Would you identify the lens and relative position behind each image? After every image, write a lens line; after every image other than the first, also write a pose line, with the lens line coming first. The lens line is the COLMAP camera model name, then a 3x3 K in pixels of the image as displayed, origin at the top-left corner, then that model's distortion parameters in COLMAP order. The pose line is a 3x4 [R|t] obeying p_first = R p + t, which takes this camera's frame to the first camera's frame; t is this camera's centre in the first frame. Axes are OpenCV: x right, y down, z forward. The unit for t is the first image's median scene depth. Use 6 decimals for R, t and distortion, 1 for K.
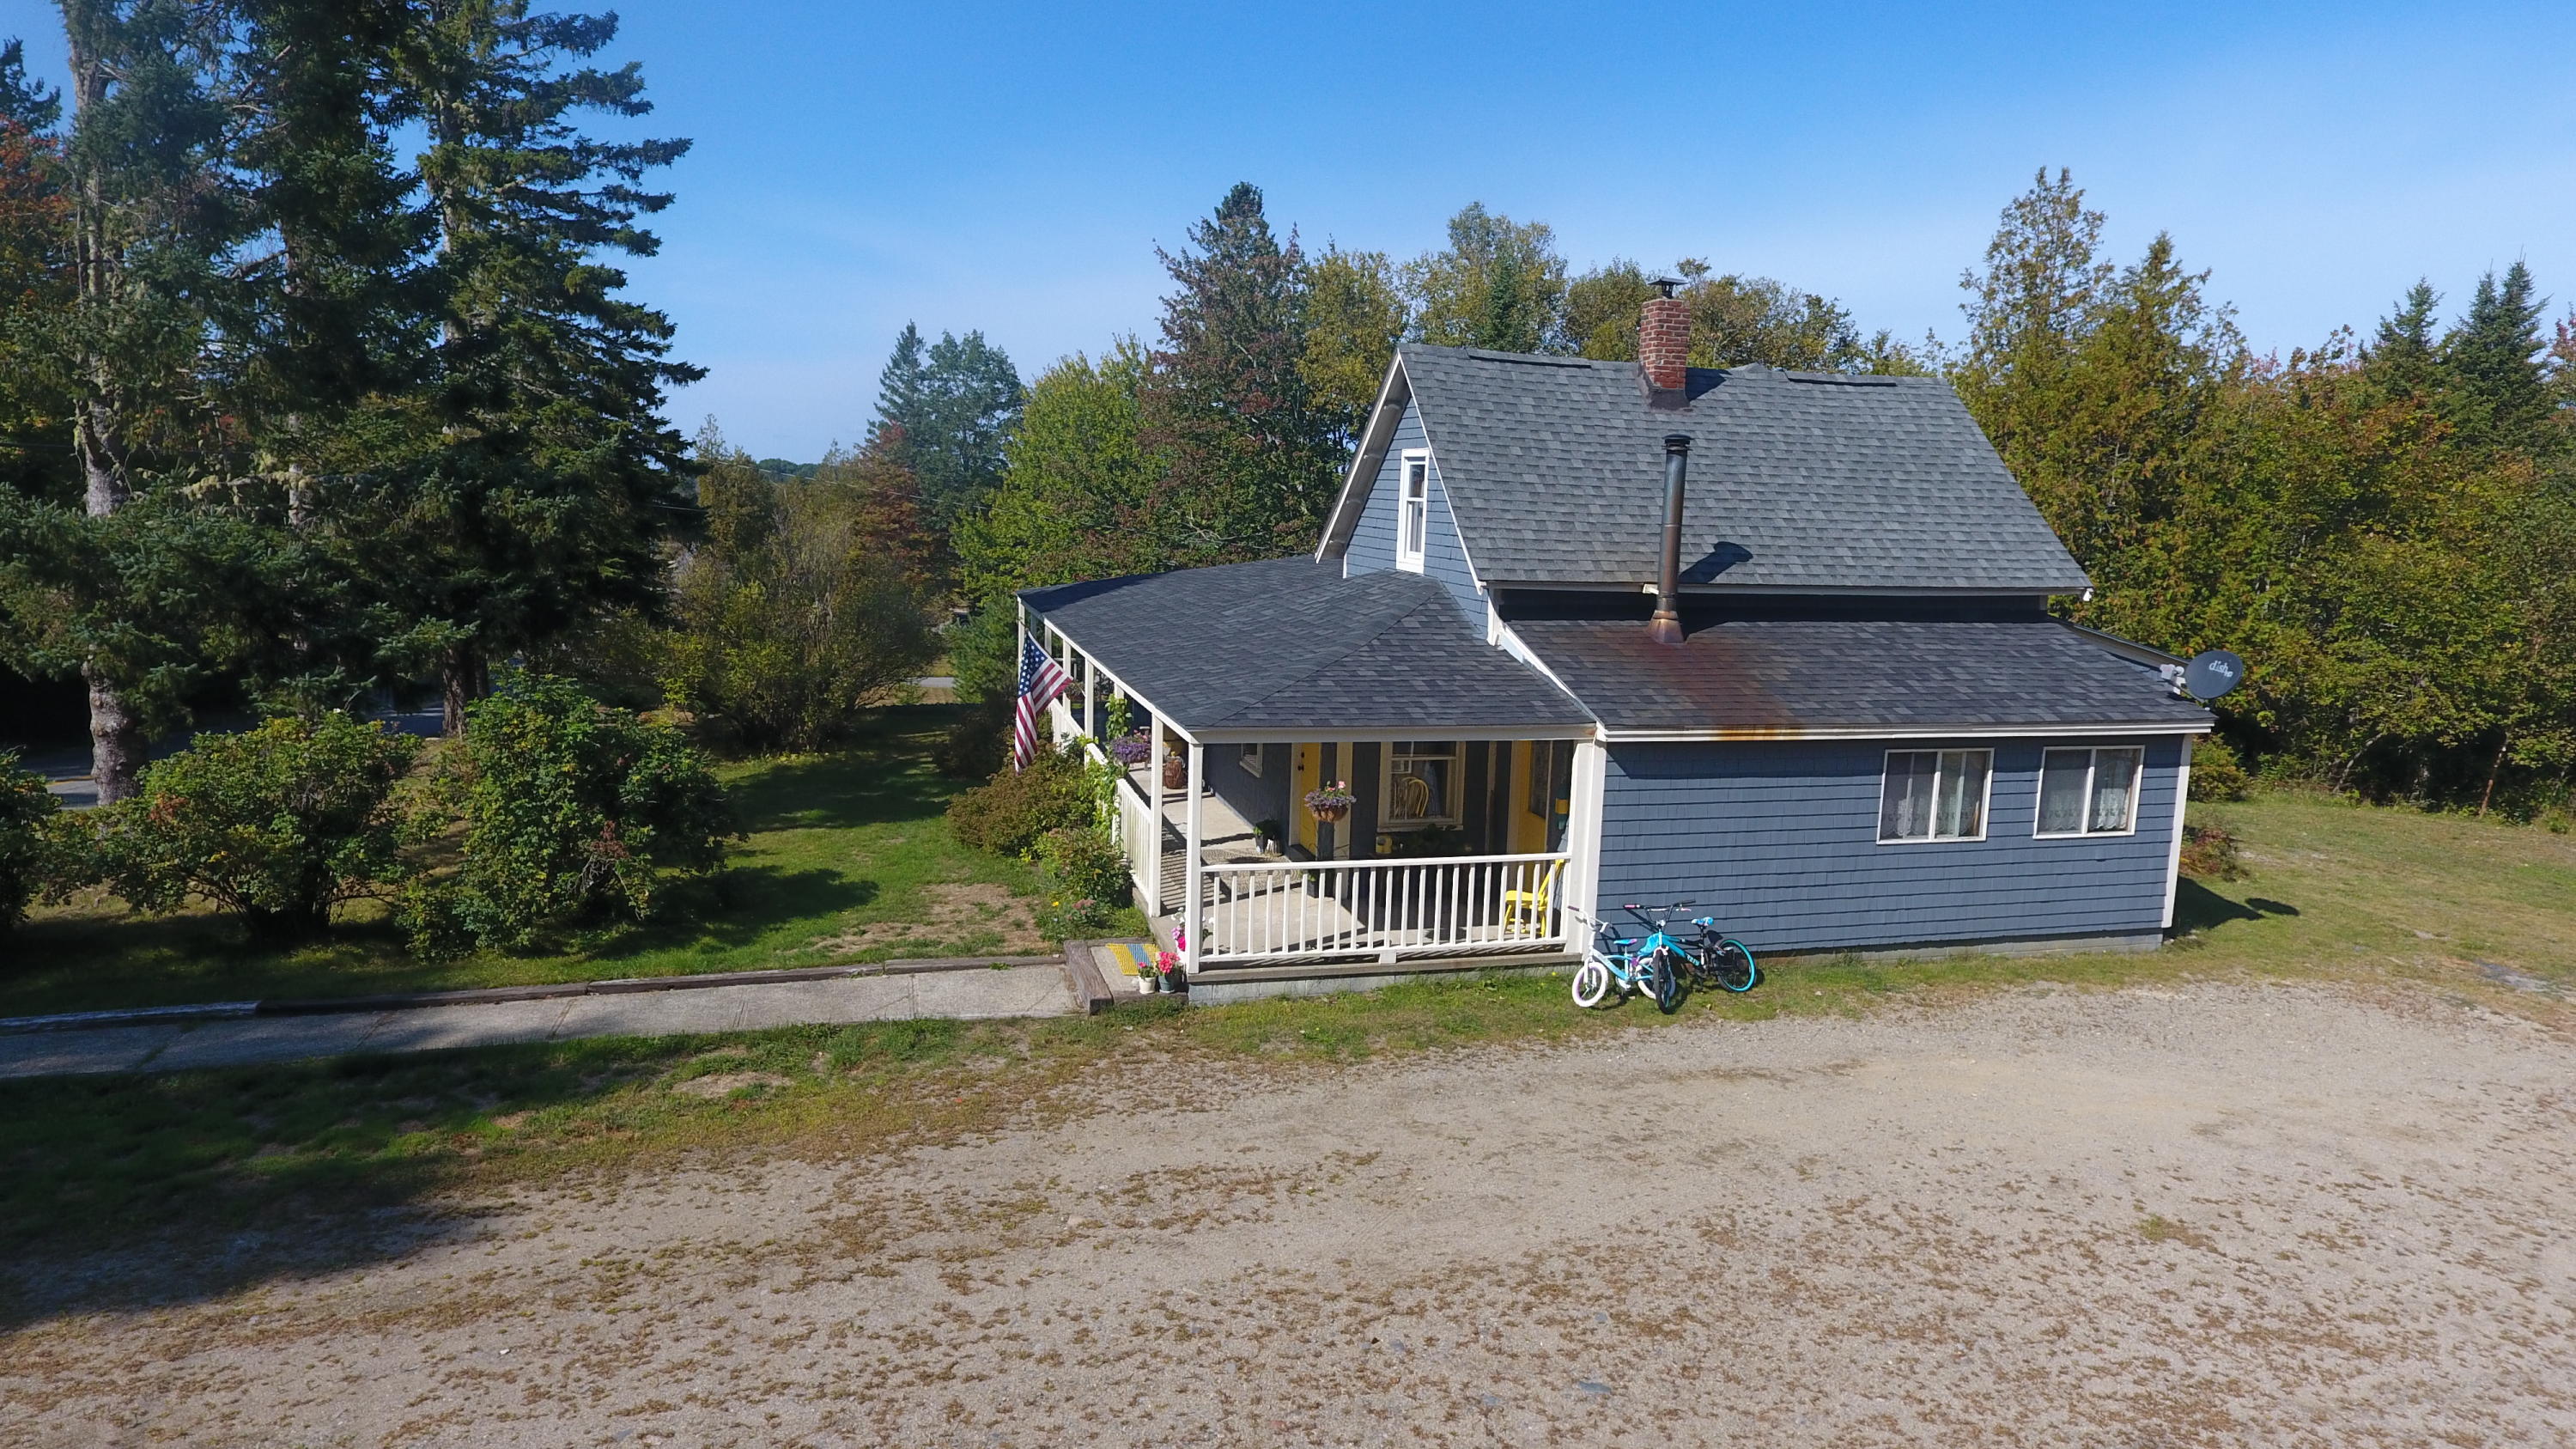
lens RADIAL K [[1505.7, 0, 1298.0], [0, 1505.7, 731.4], [0, 0, 1]] dist [-0.005449, 0.001303]
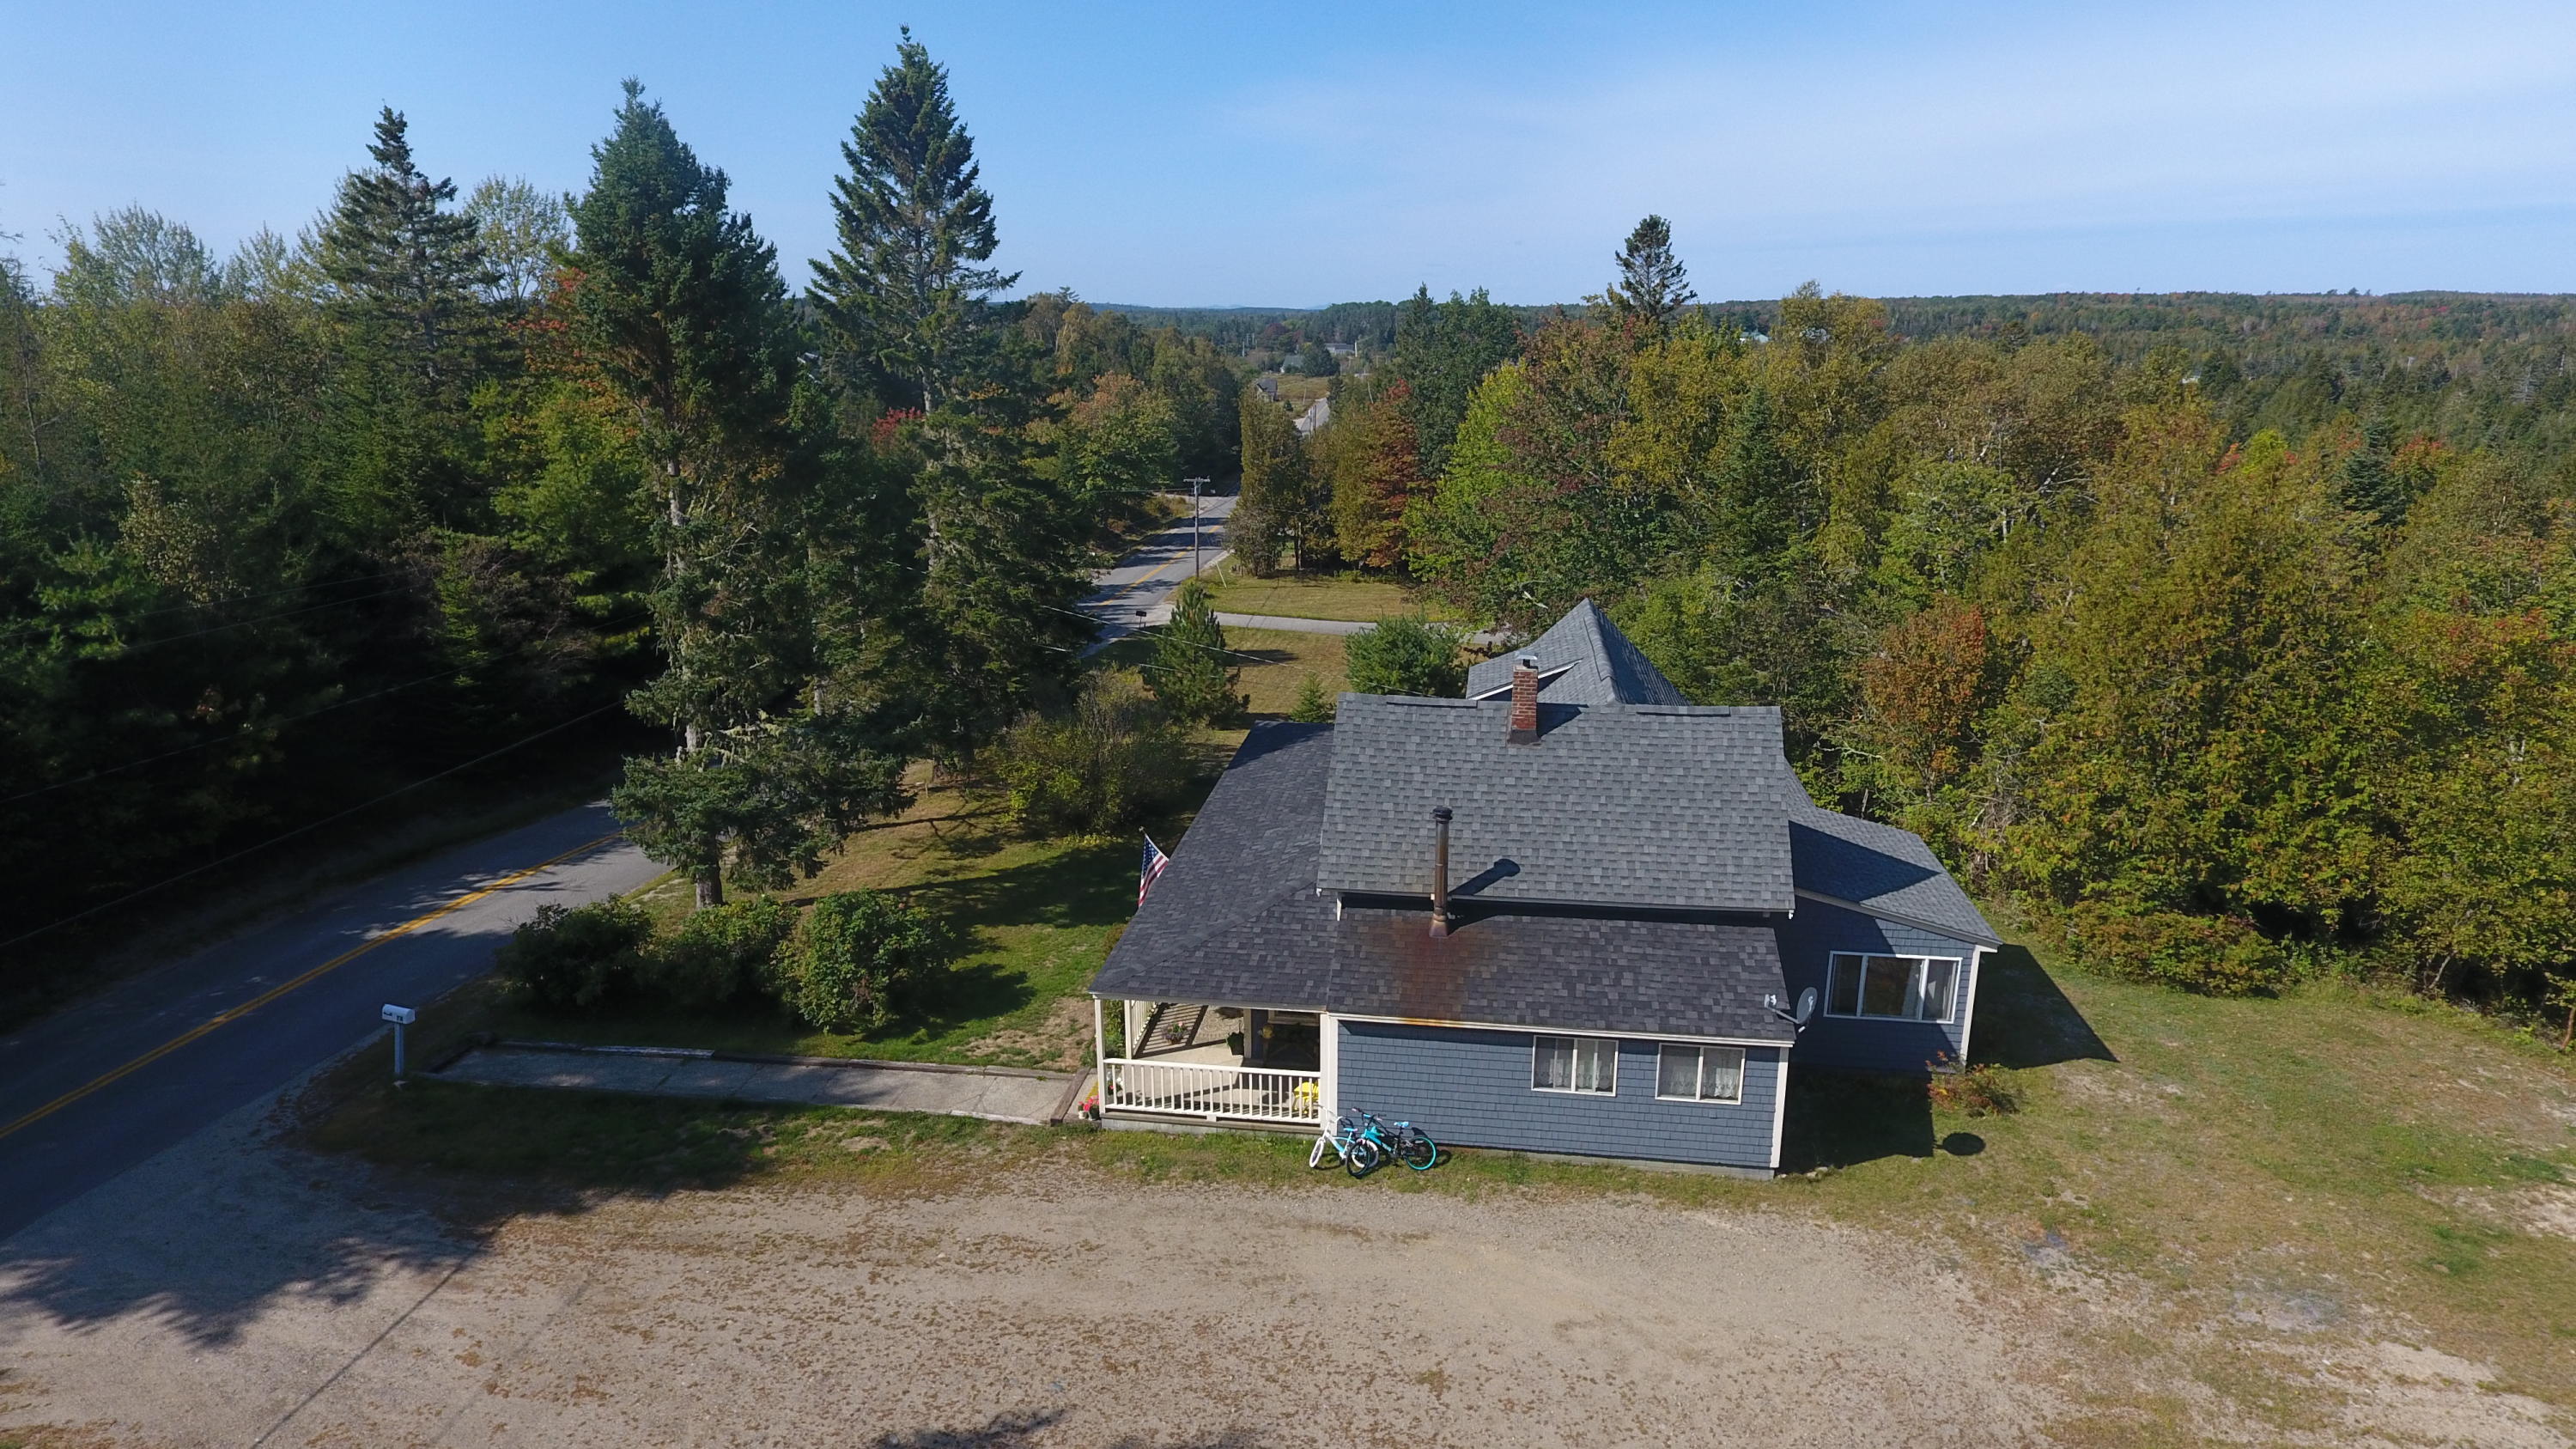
lens RADIAL K [[1505.7, 0, 1298.0], [0, 1505.7, 731.4], [0, 0, 1]] dist [-0.005449, 0.001303]
pose [[0.916082, 0.077596, -0.393411, 0.875262], [-0.032650, 0.992274, 0.119689, -0.555239], [0.399659, -0.096800, 0.911539, -0.571216]]
